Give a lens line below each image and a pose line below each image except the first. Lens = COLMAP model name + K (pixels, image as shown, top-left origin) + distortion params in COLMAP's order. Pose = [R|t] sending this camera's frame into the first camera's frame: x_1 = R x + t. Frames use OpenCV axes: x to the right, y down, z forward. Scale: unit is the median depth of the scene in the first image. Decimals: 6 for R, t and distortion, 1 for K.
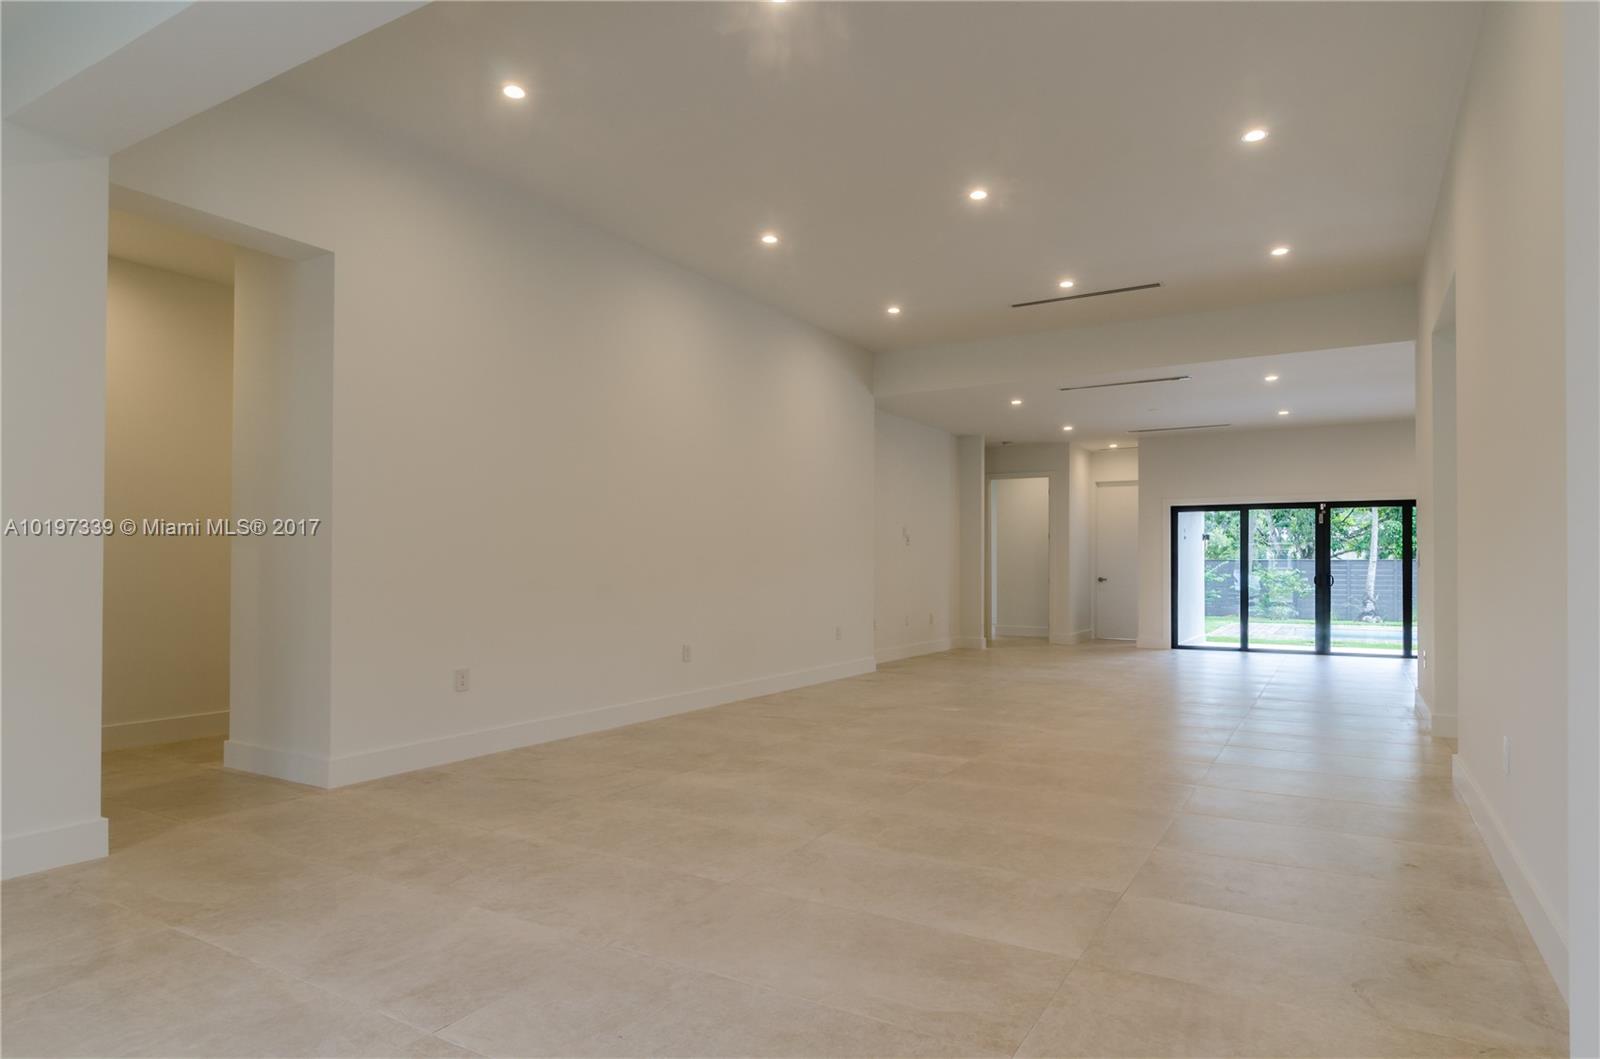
lens RADIAL K [[936.3, 0, 796.3], [0, 936.3, 548.3], [0, 0, 1]] dist [-0.007546, -0.000952]
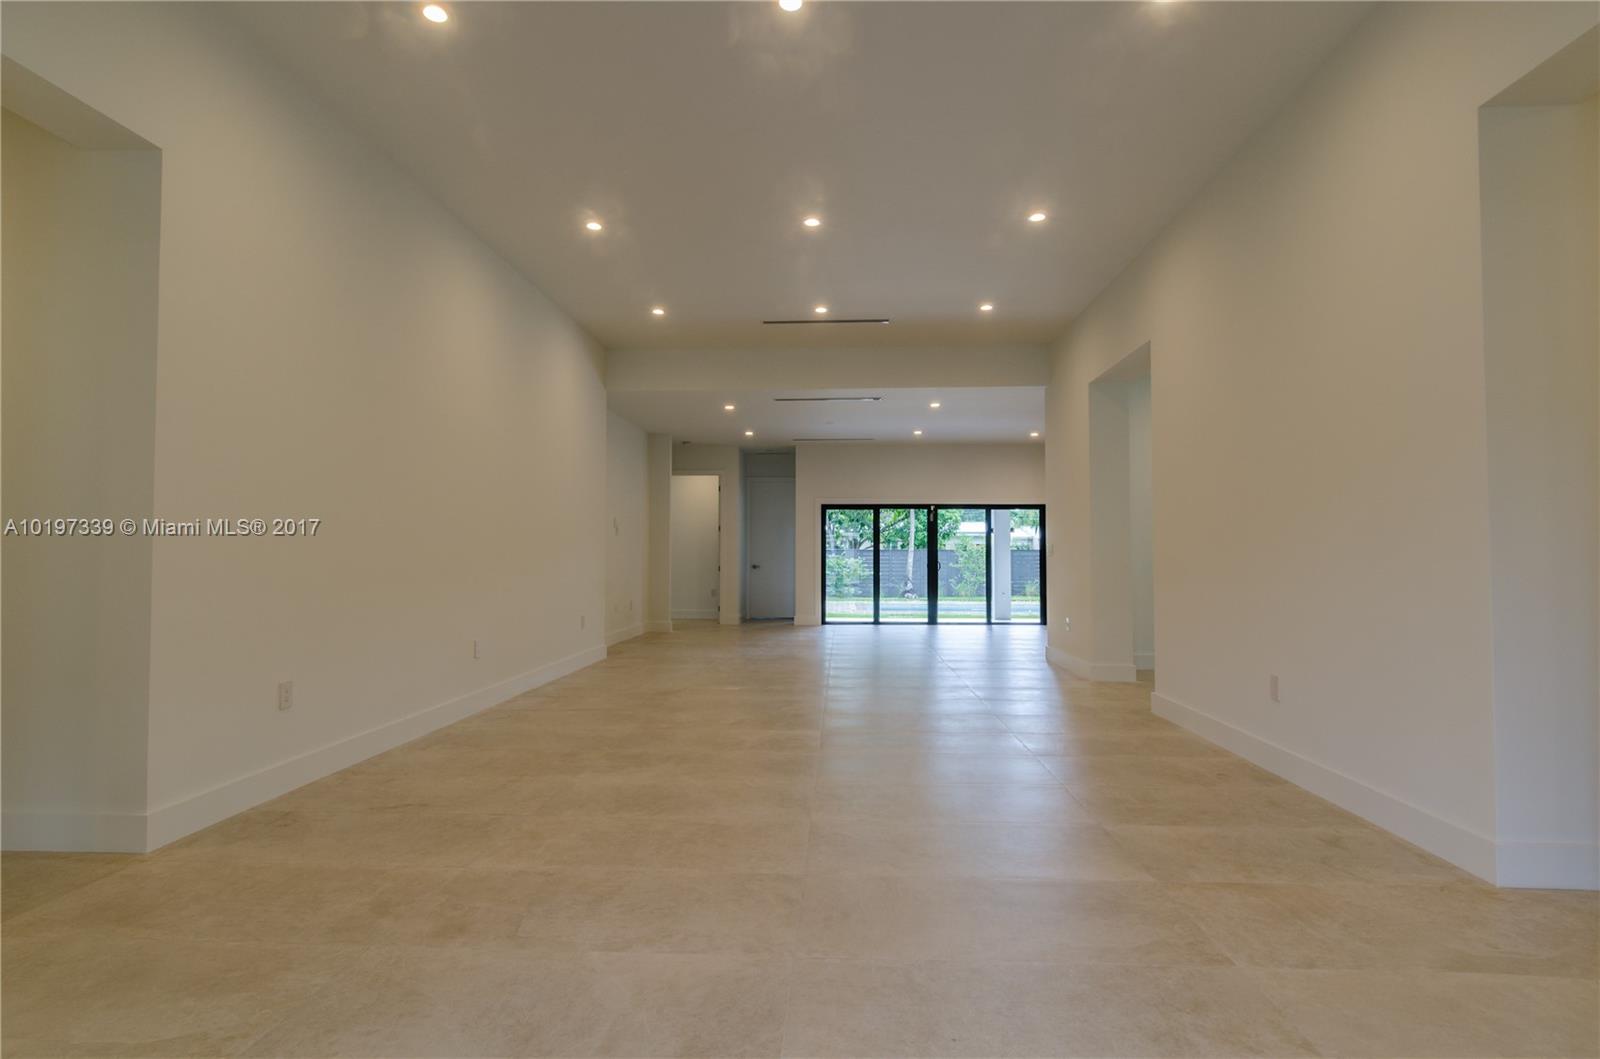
lens RADIAL K [[865.0, 0, 781.3], [0, 865.0, 526.1], [0, 0, 1]] dist [-0.002903, -0.001563]
pose [[0.879115, 0.014877, 0.476378, -0.179679], [-0.008637, 0.999846, -0.015288, -0.000285], [-0.476532, 0.009325, 0.879108, 0.064509]]
